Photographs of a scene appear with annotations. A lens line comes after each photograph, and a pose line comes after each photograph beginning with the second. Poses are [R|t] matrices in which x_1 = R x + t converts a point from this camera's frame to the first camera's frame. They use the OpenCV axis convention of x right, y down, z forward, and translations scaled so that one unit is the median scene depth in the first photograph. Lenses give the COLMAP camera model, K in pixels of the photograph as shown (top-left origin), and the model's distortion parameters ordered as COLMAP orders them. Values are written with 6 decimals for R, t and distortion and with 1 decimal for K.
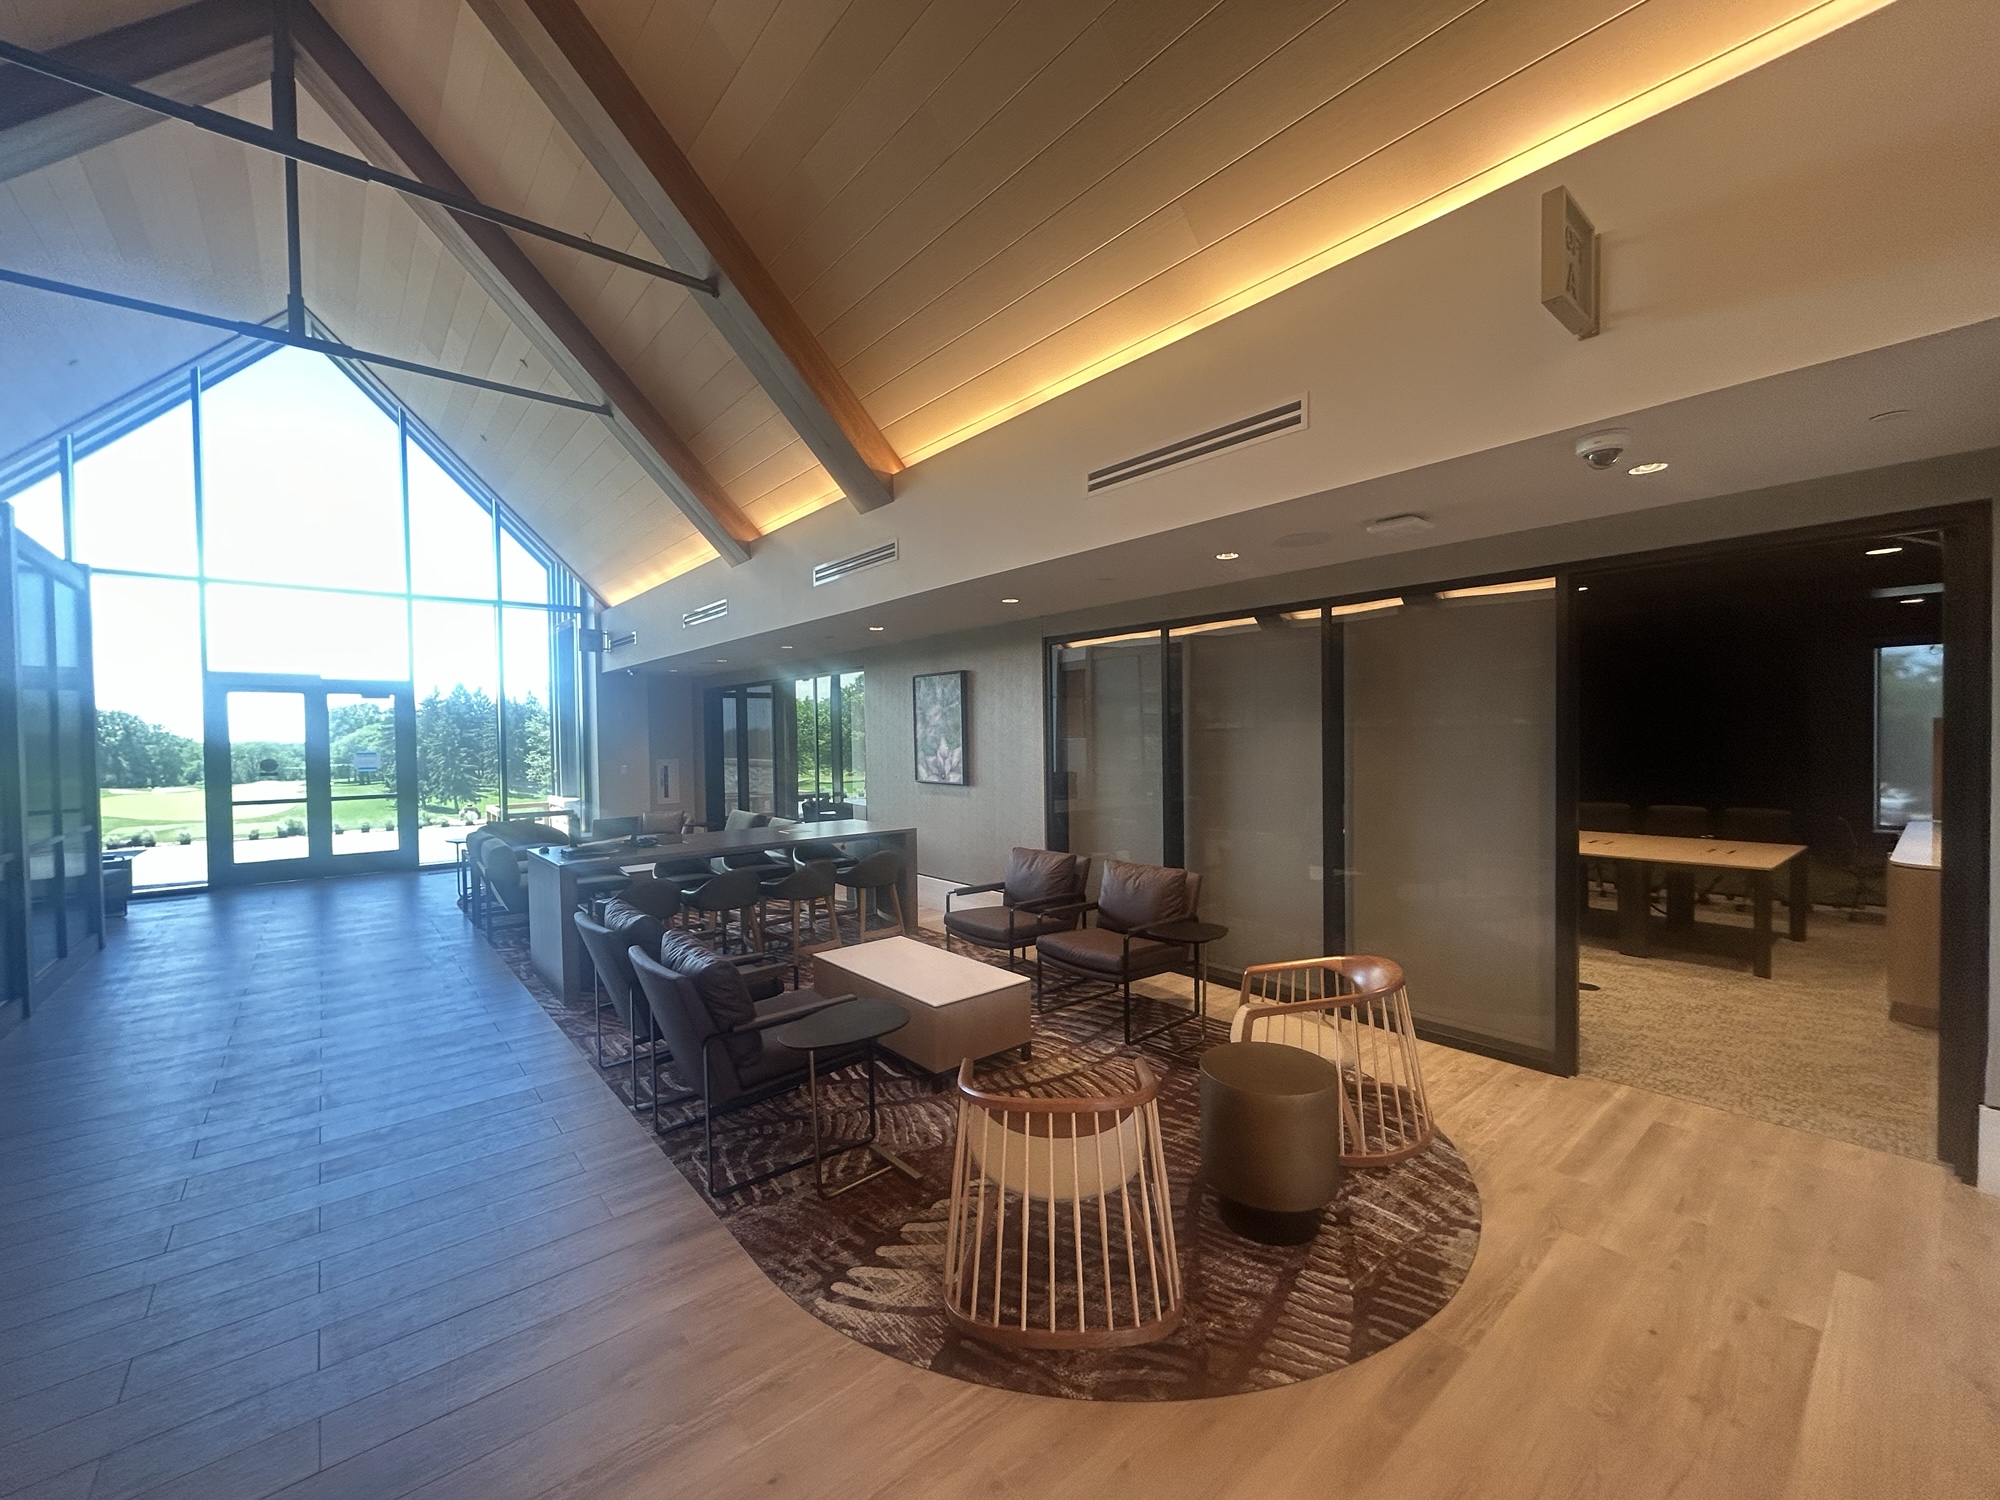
lens RADIAL K [[809.6, 0, 998.3], [0, 809.6, 750.5], [0, 0, 1]] dist [0.001637, -0.000680]
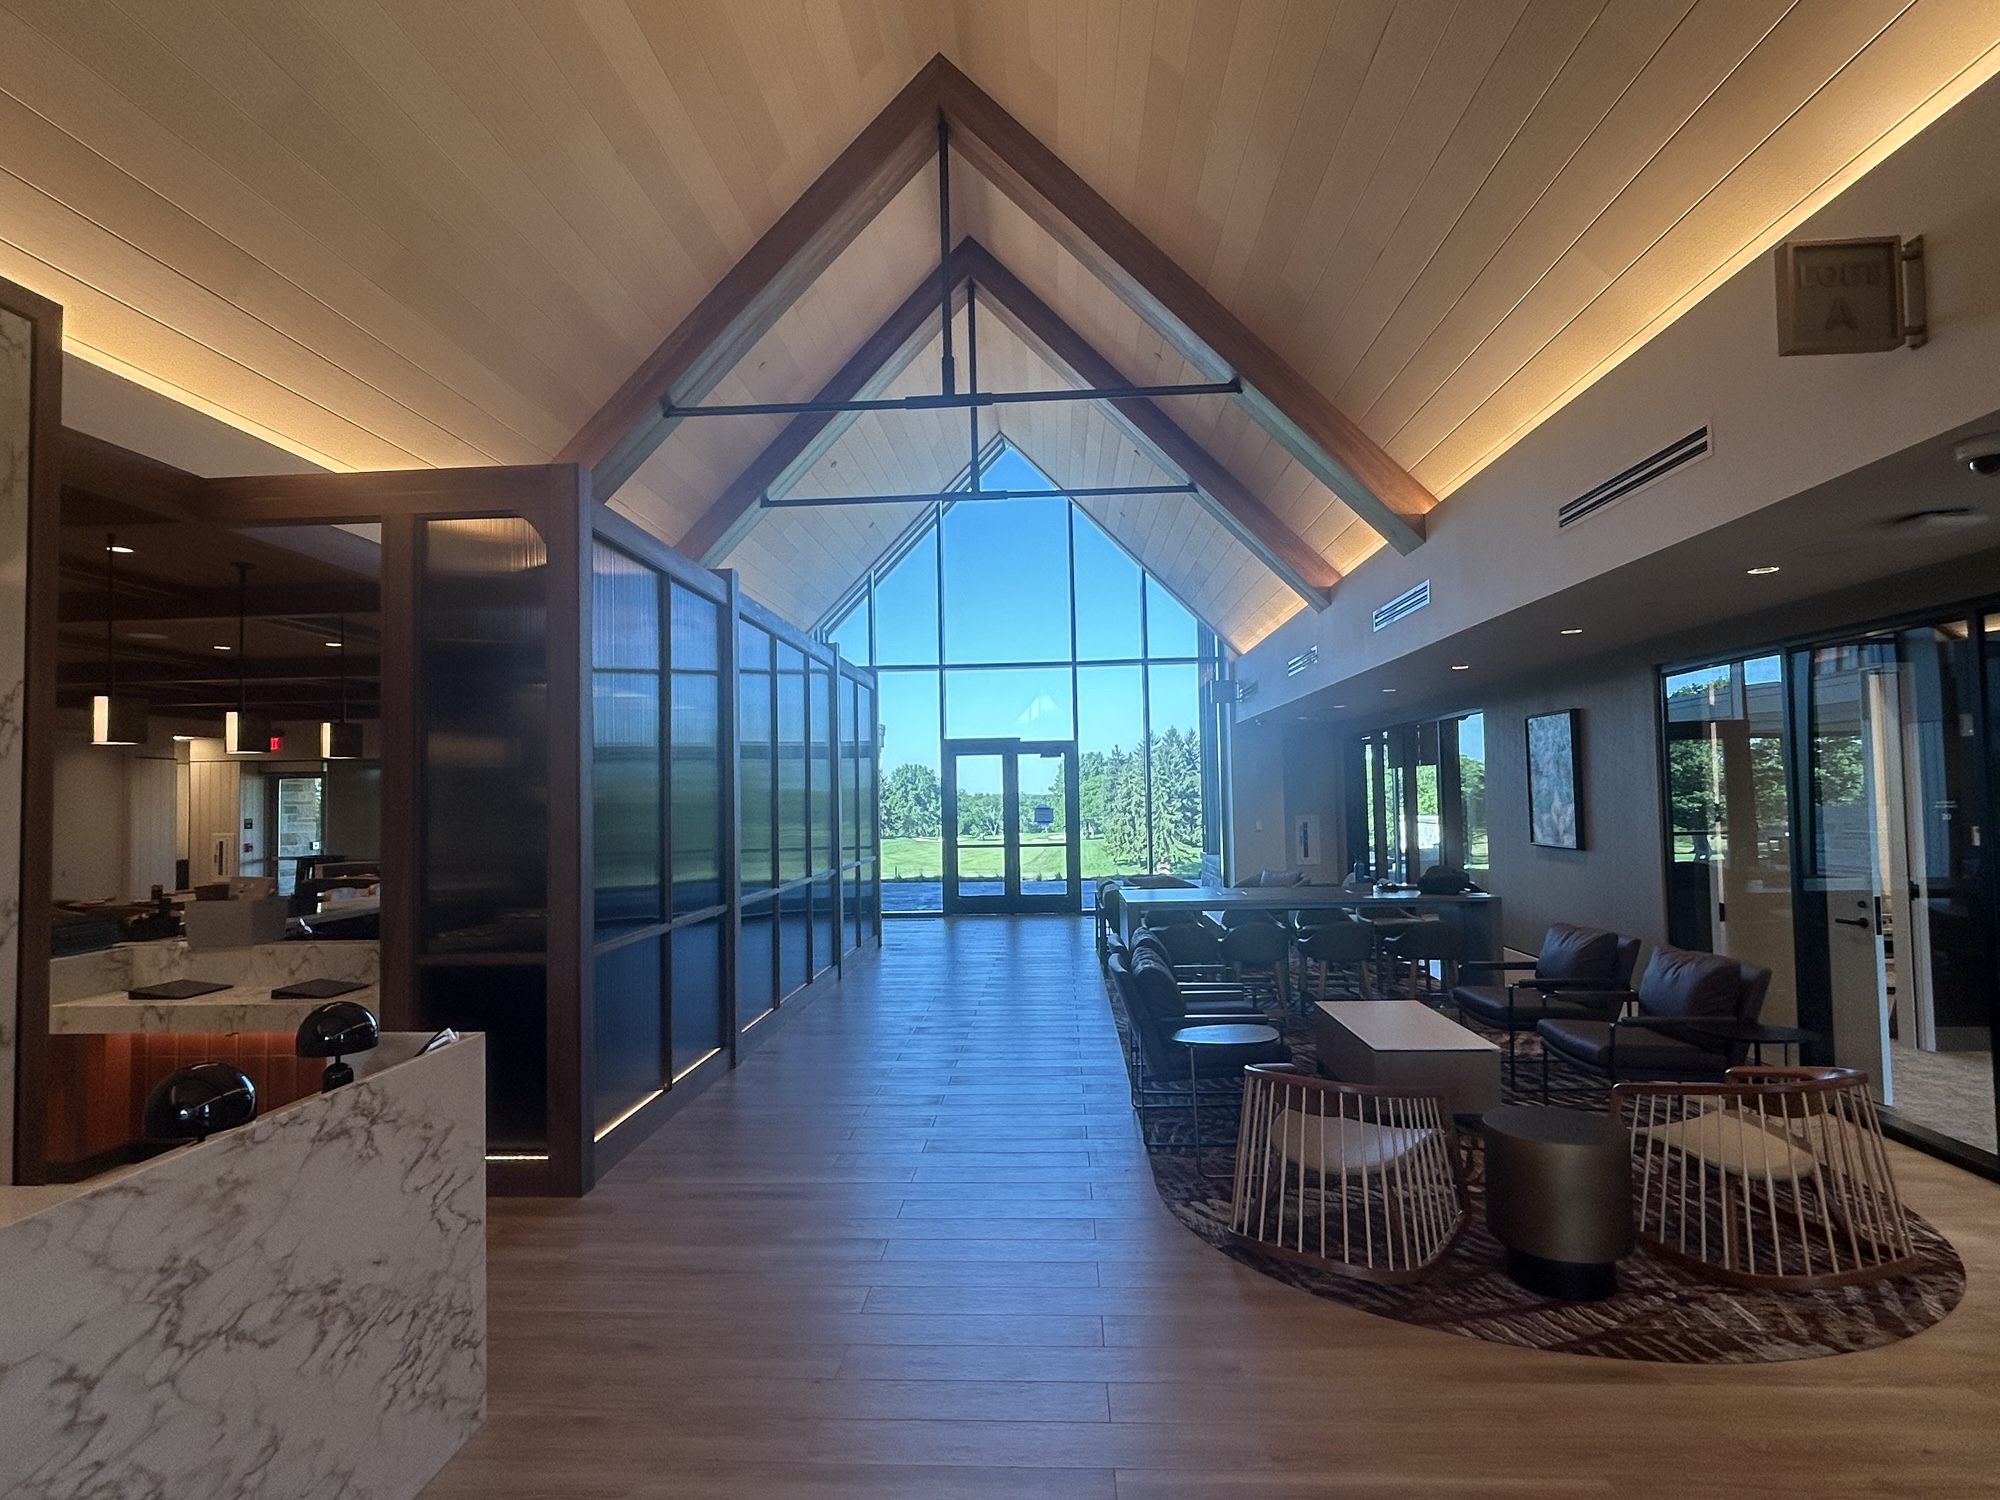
lens RADIAL K [[1073.1, 0, 999.9], [0, 1073.1, 750.6], [0, 0, 1]] dist [0.003101, 0.000357]
pose [[0.730671, -0.027510, -0.682176, 0.304981], [-0.008166, 0.998764, -0.049023, 0.001126], [0.682681, 0.041391, 0.729543, -0.209913]]
